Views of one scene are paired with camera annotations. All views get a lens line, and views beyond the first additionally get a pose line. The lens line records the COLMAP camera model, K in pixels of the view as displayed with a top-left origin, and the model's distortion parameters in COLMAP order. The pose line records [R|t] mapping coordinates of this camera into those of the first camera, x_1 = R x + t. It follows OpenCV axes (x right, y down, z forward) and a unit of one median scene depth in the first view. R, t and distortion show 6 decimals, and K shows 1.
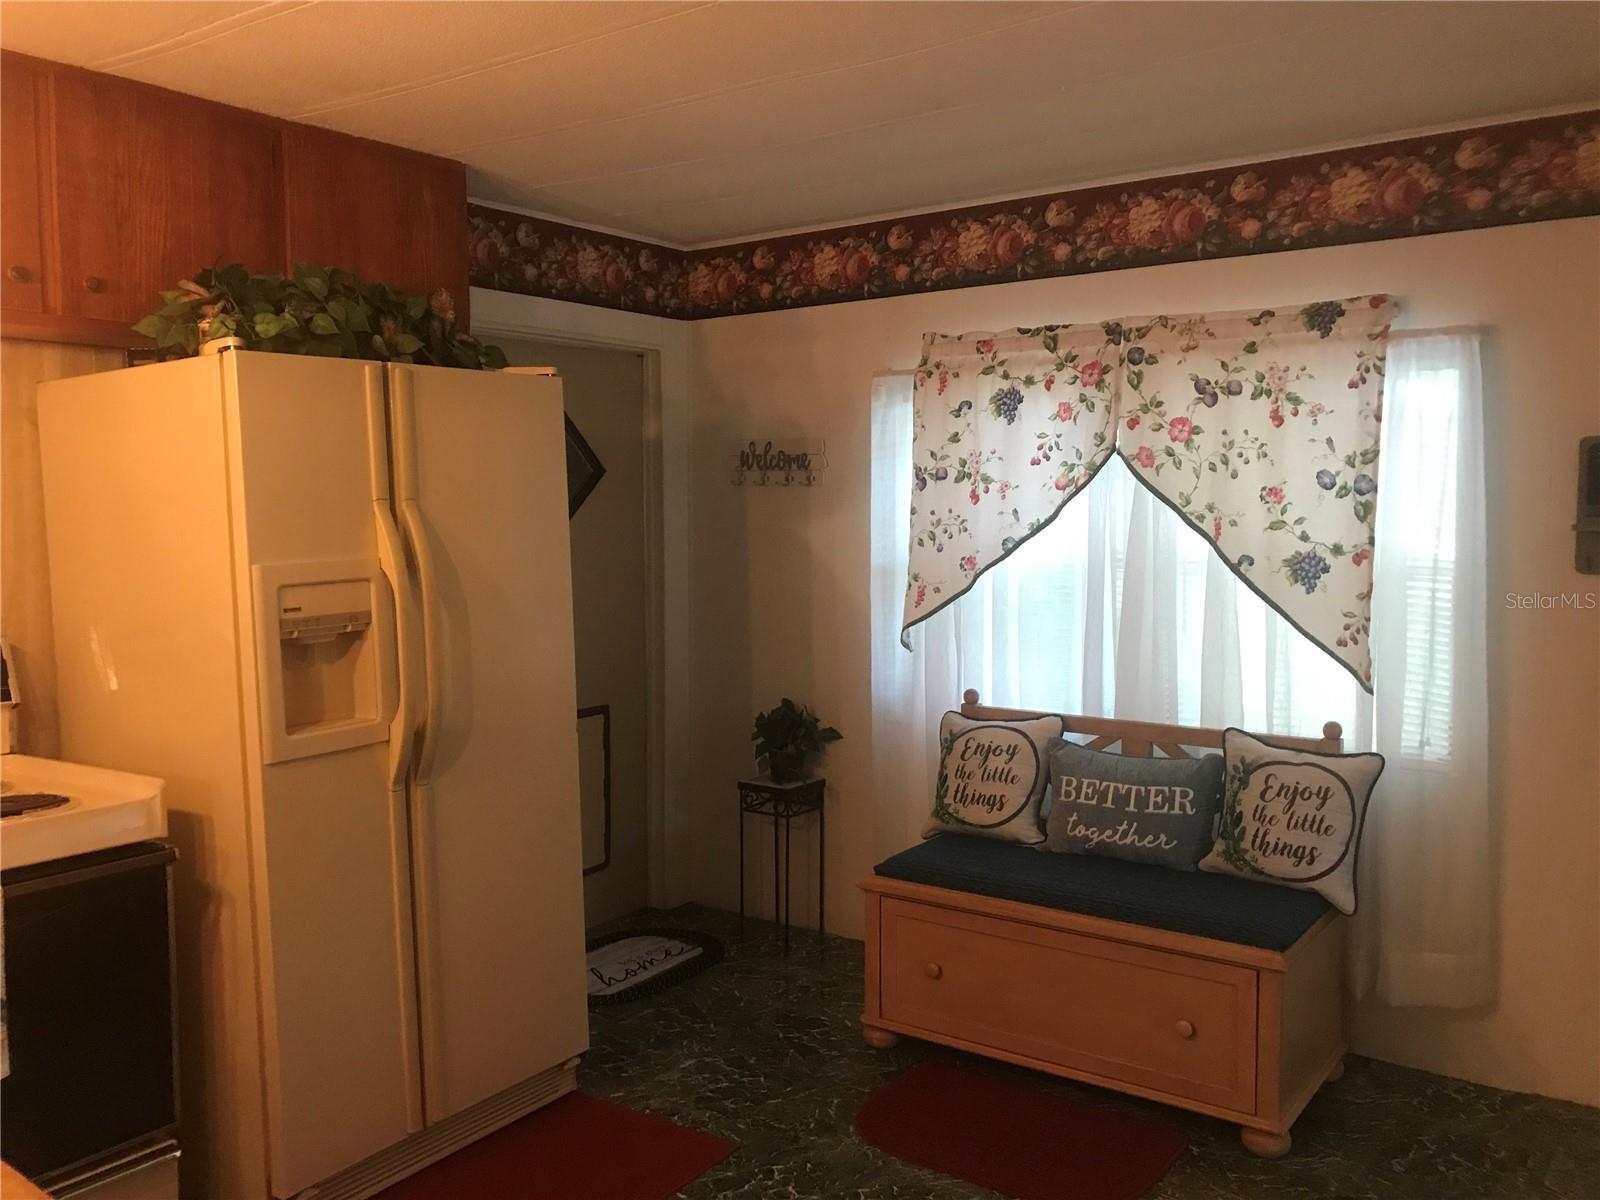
lens RADIAL K [[1296.9, 0, 809.7], [0, 1296.9, 594.3], [0, 0, 1]] dist [0.008877, -0.027090]
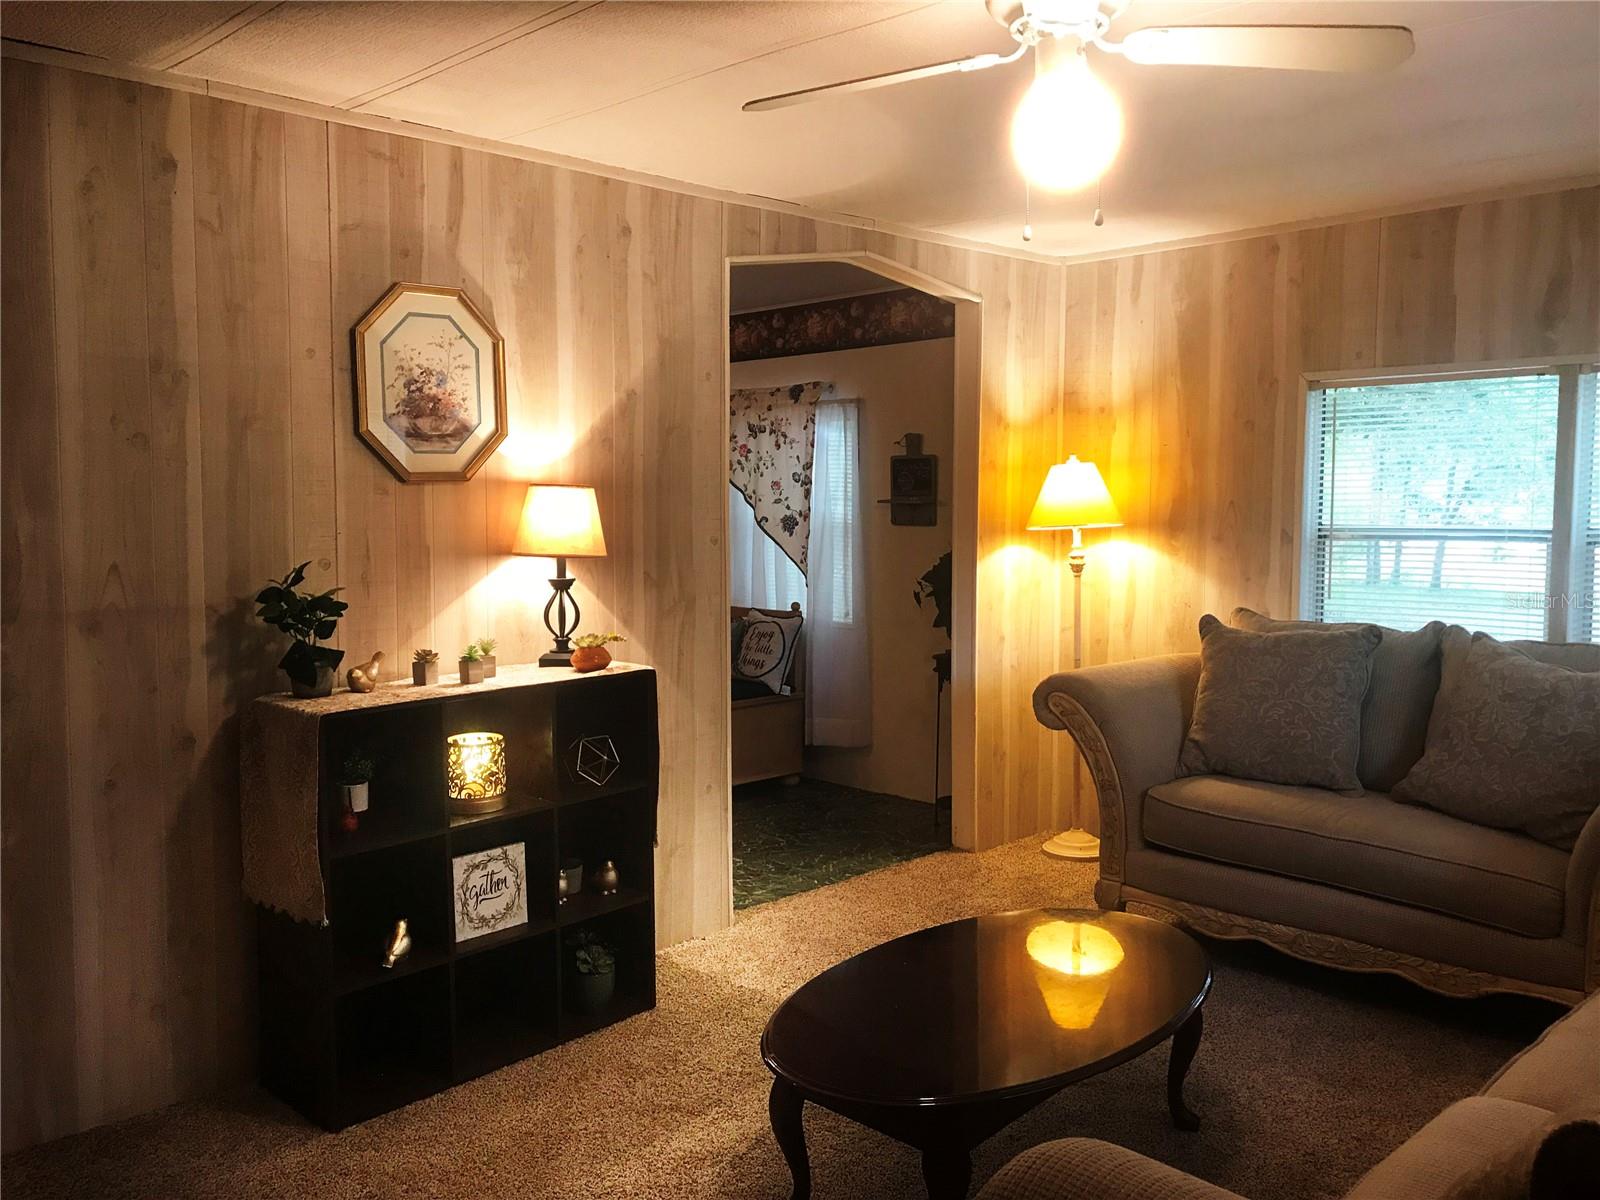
lens RADIAL K [[1335.7, 0, 791.0], [0, 1335.7, 598.0], [0, 0, 1]] dist [0.044336, -0.063457]
pose [[0.986163, 0.010108, -0.165467, 0.686112], [-0.007453, 0.999834, 0.016654, 0.055564], [0.165608, -0.015191, 0.986075, -0.918970]]
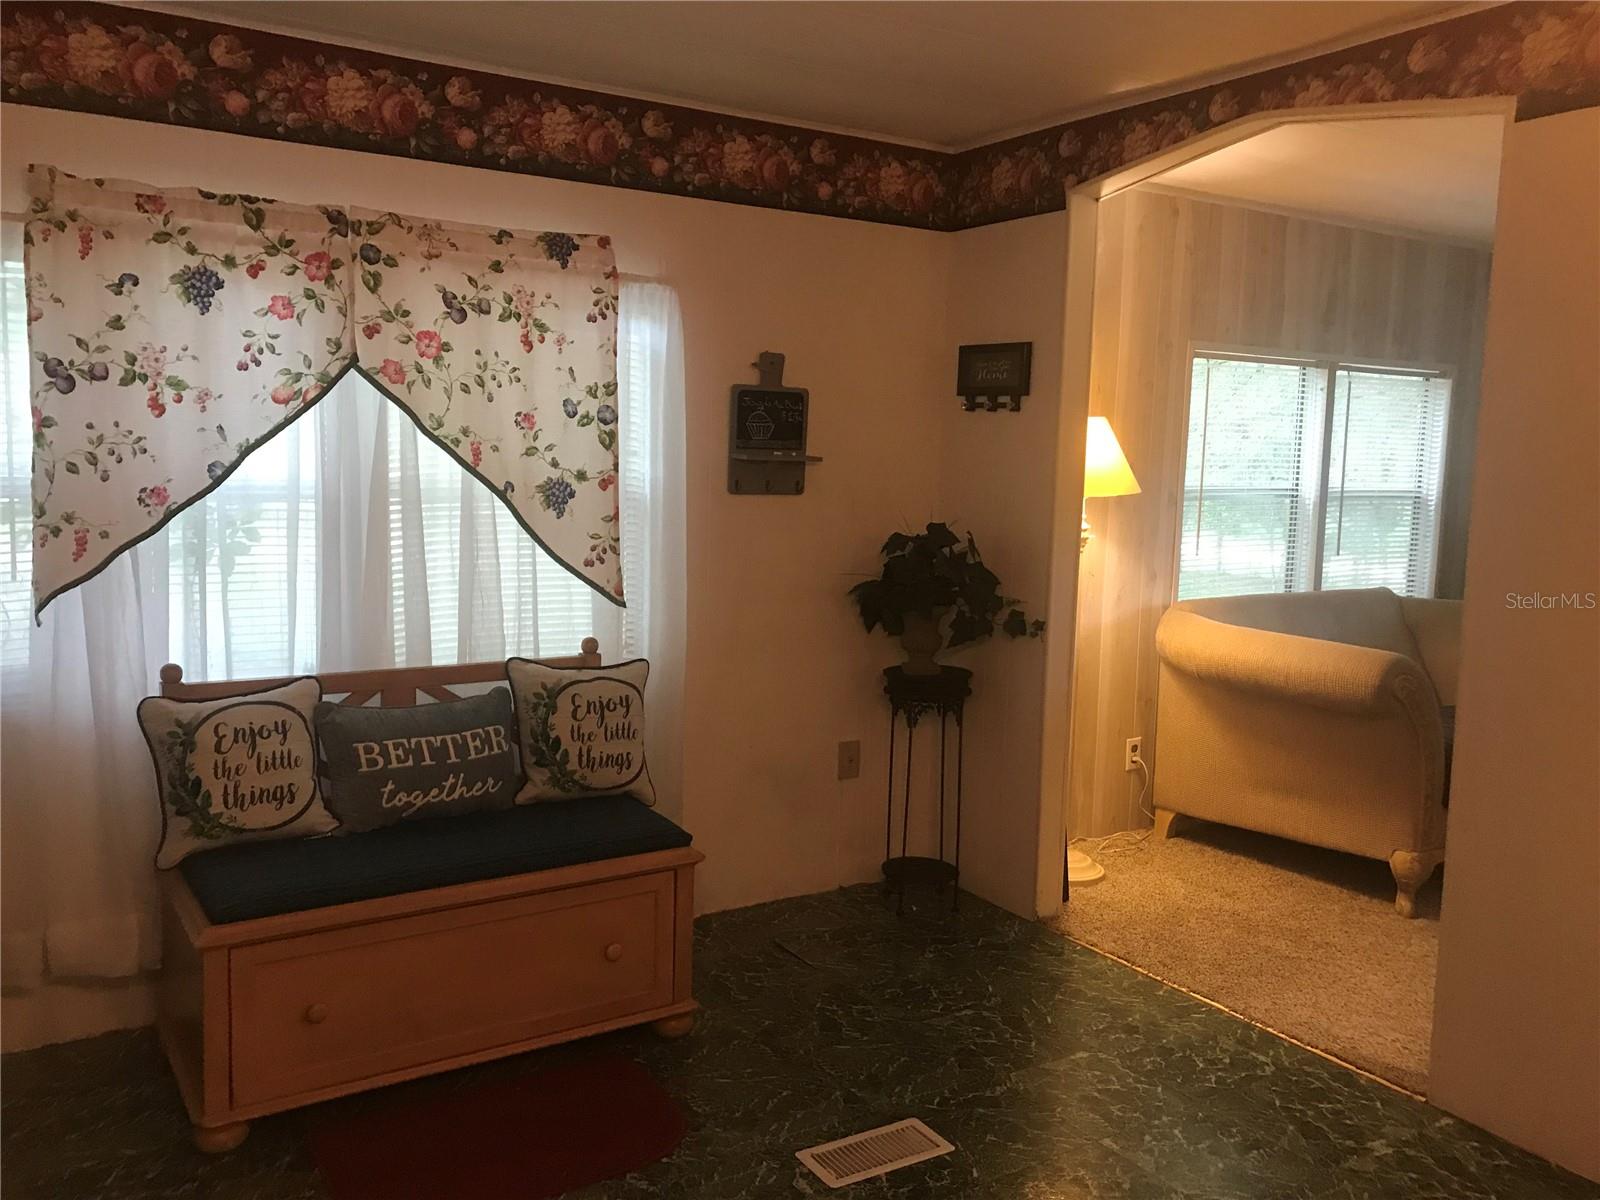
lens RADIAL K [[1355.9, 0, 811.6], [0, 1355.9, 587.9], [0, 0, 1]] dist [0.003142, -0.000634]
pose [[0.342002, -0.090748, 0.935307, -0.540183], [0.029739, 0.995873, 0.085750, -0.030353], [-0.939229, -0.001511, 0.343289, 0.421915]]
